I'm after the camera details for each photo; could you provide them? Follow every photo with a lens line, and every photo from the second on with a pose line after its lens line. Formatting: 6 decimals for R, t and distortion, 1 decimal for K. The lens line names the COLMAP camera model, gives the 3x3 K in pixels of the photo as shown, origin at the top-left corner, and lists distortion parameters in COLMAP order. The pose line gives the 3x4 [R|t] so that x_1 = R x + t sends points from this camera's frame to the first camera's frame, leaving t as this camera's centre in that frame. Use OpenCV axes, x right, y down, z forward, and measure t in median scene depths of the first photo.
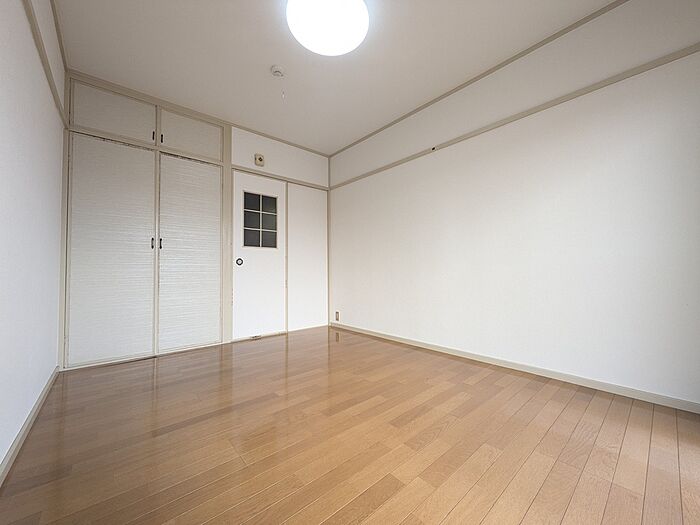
lens RADIAL K [[277.1, 0, 352.8], [0, 277.1, 264.2], [0, 0, 1]] dist [0.002247, 0.001854]
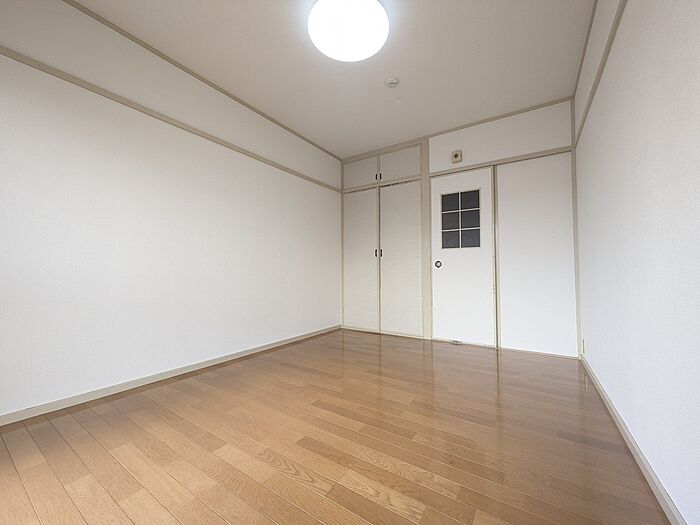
lens RADIAL K [[277.1, 0, 353.1], [0, 277.1, 264.9], [0, 0, 1]] dist [0.002247, 0.001854]
pose [[0.269509, -0.017869, -0.962832, 0.506310], [0.022581, 0.999670, -0.012233, -0.000798], [0.962733, -0.018445, 0.269824, 0.419110]]
